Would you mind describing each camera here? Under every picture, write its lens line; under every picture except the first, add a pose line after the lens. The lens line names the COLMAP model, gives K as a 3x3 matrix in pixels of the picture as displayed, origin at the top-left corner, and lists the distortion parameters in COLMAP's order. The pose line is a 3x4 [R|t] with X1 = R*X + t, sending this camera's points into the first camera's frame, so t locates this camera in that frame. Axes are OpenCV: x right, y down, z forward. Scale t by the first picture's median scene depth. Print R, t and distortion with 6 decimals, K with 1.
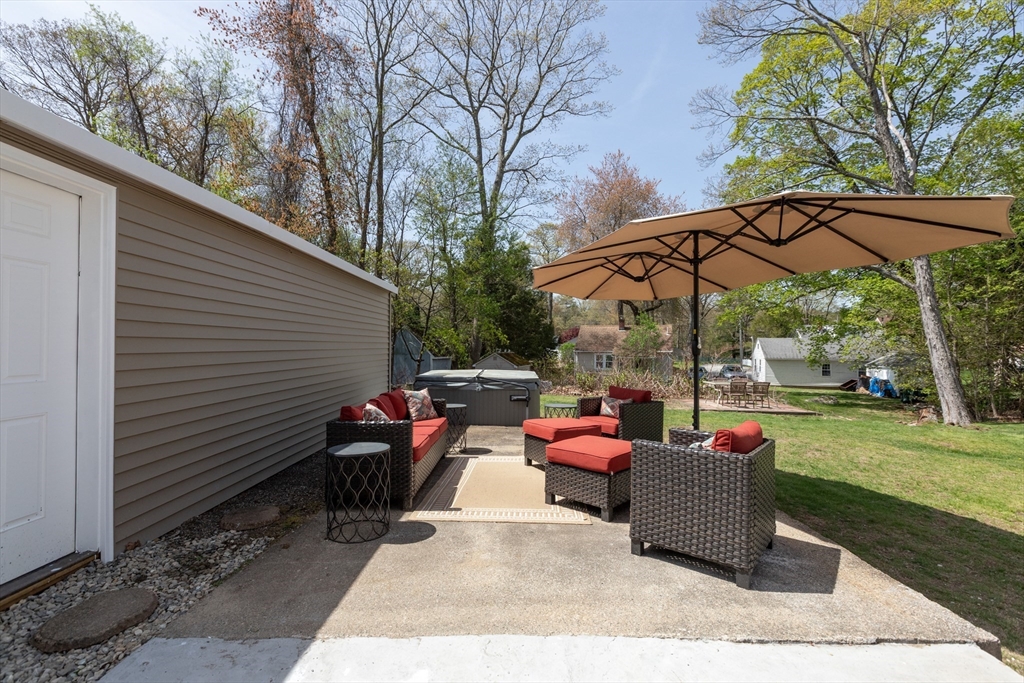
lens RADIAL K [[458.8, 0, 509.1], [0, 458.8, 338.6], [0, 0, 1]] dist [-0.000747, -0.000412]
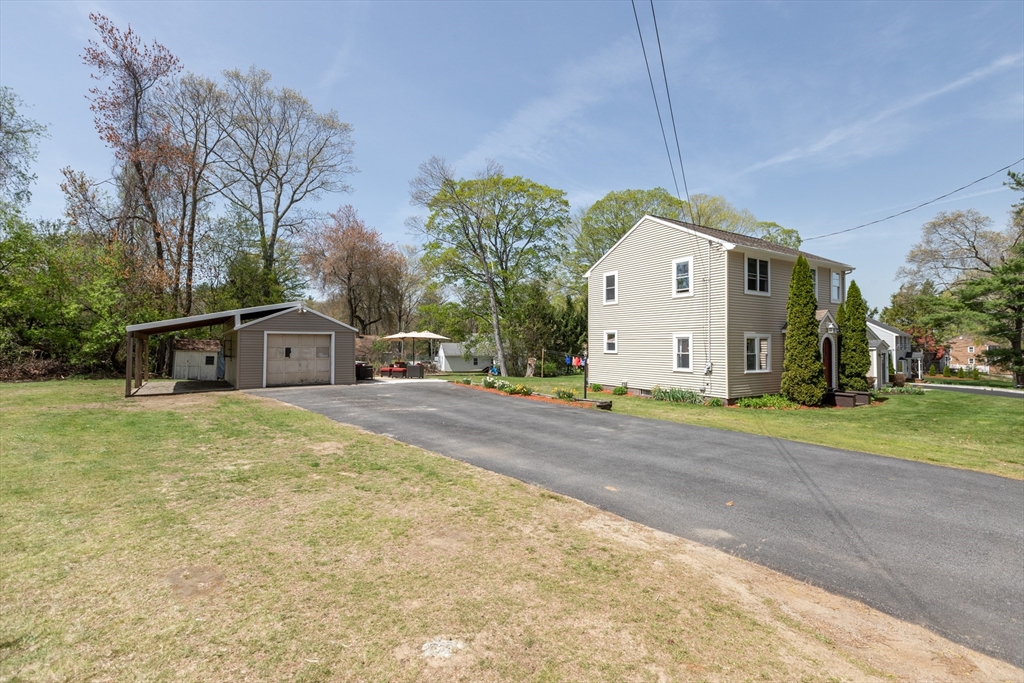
lens RADIAL K [[458.8, 0, 509.1], [0, 458.8, 338.6], [0, 0, 1]] dist [-0.000747, -0.000412]
pose [[0.811212, 0.003453, 0.584742, -0.258167], [-0.004212, 0.999991, -0.000062, -0.022316], [-0.584737, -0.002413, 0.811219, -0.563171]]
